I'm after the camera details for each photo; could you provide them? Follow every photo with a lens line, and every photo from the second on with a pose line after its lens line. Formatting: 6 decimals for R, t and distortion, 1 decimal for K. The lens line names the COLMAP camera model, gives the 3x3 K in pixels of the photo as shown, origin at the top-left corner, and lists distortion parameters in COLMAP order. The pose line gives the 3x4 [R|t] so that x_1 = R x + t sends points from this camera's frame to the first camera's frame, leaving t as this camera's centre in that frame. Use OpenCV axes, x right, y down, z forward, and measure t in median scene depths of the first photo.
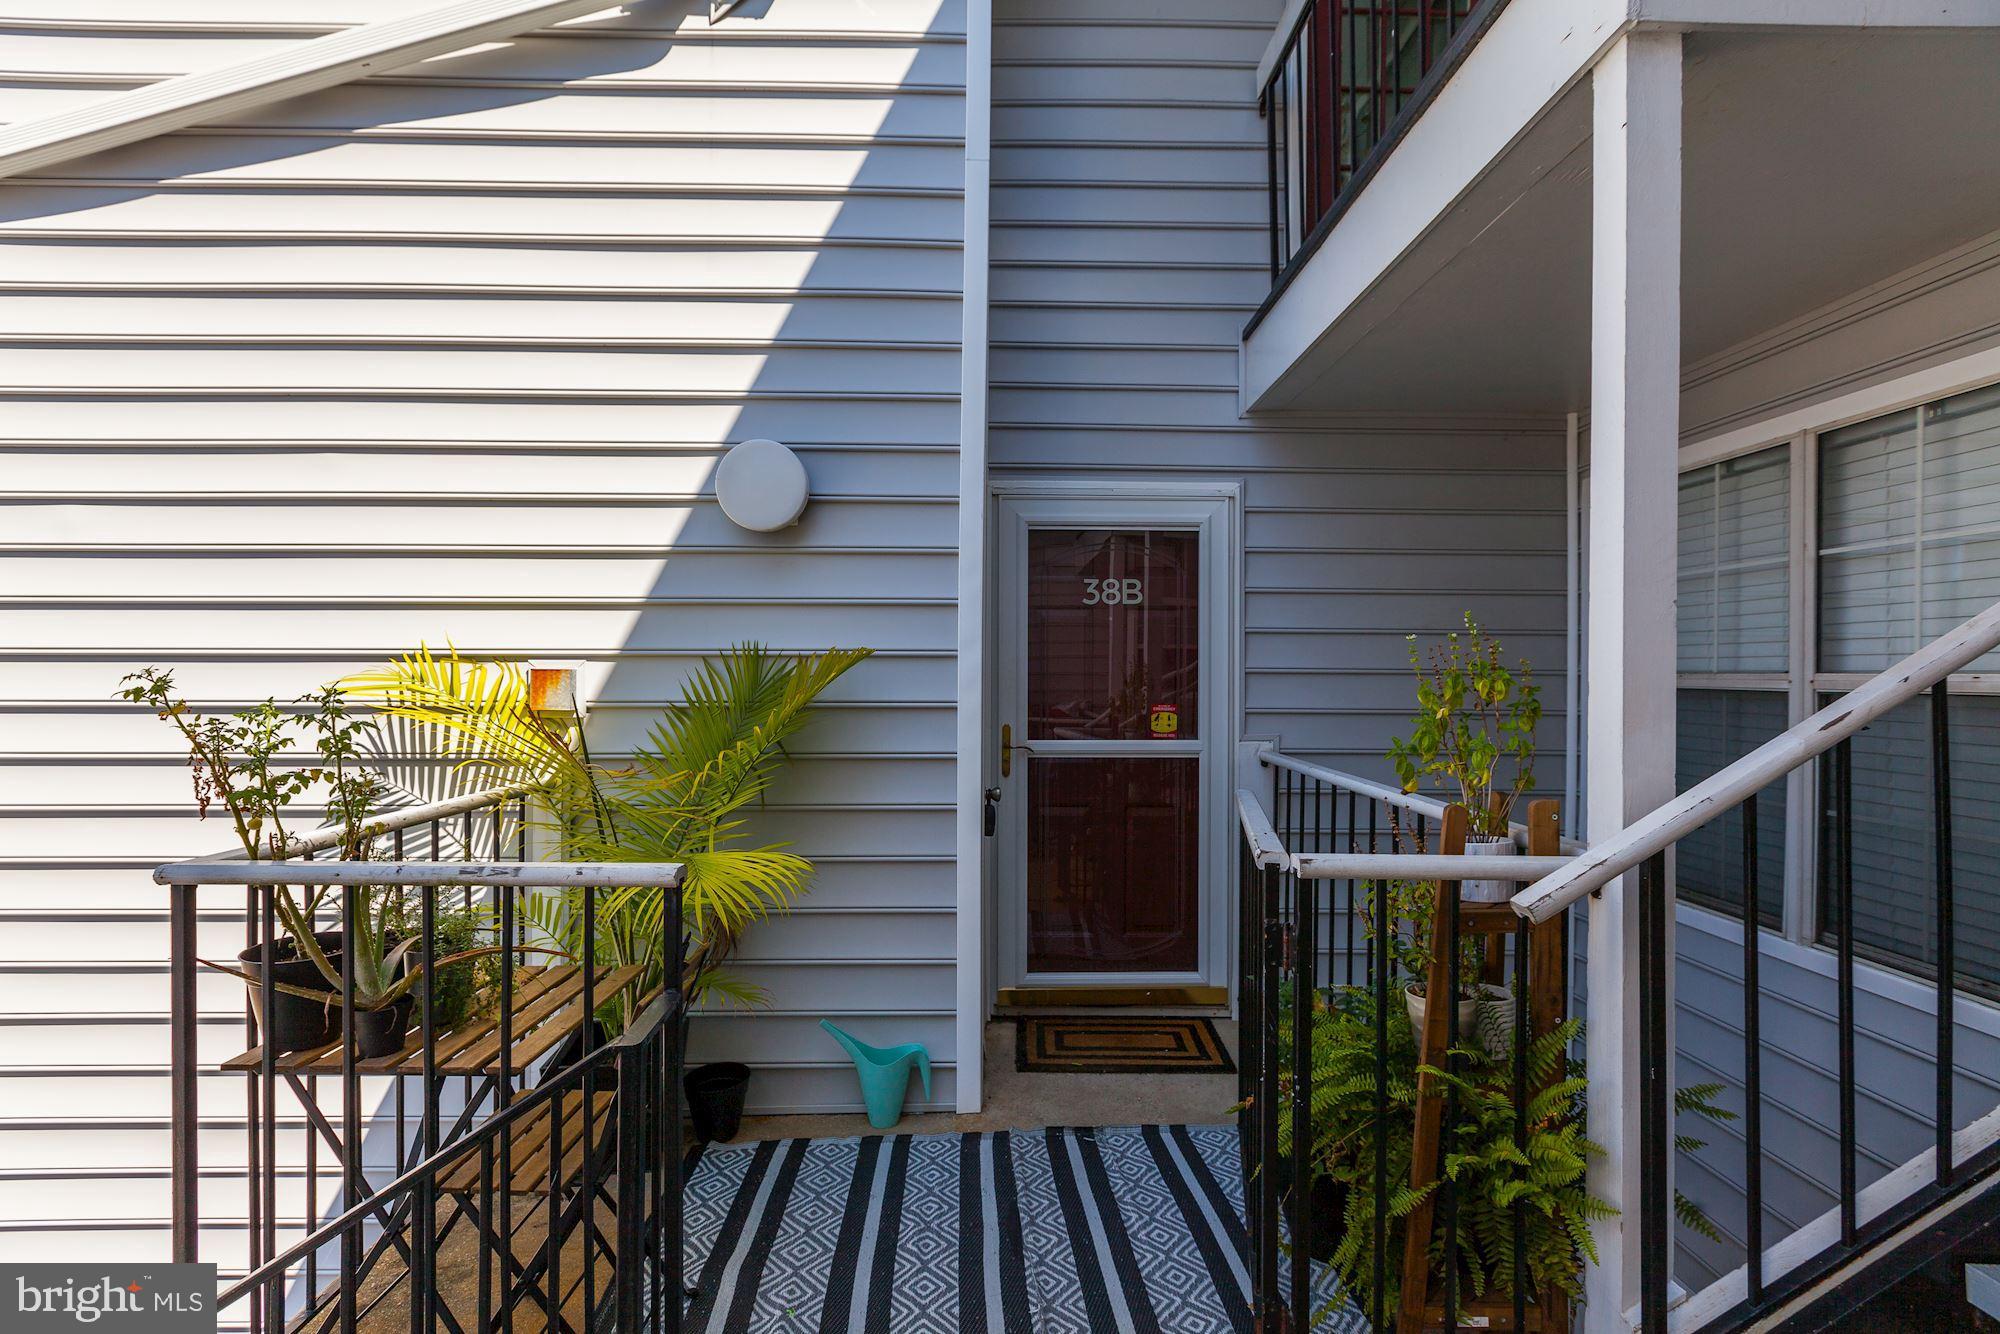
lens RADIAL K [[920.3, 0, 1000.2], [0, 920.3, 664.1], [0, 0, 1]] dist [-0.041247, 0.029039]
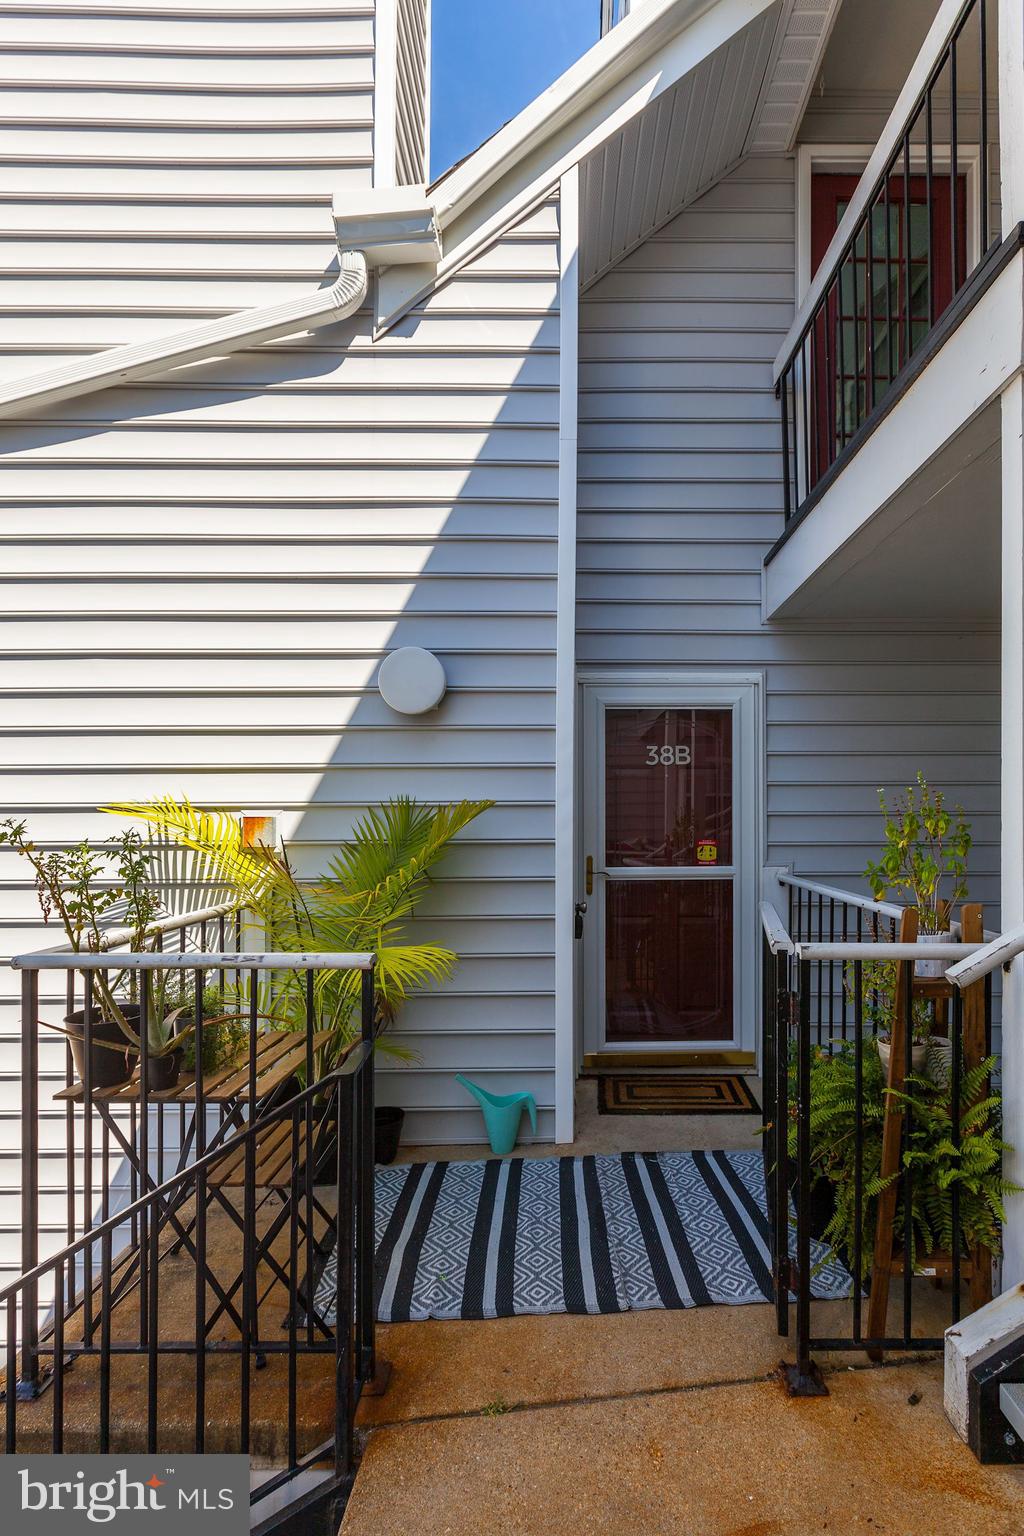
lens RADIAL K [[1462.1, 0, 509.7], [0, 1462.1, 791.0], [0, 0, 1]] dist [-0.158214, 0.525543]
pose [[0.999035, -0.005976, 0.043516, -0.210942], [0.005751, 0.999969, 0.005291, -0.041767], [-0.043547, -0.005036, 0.999039, -1.165651]]
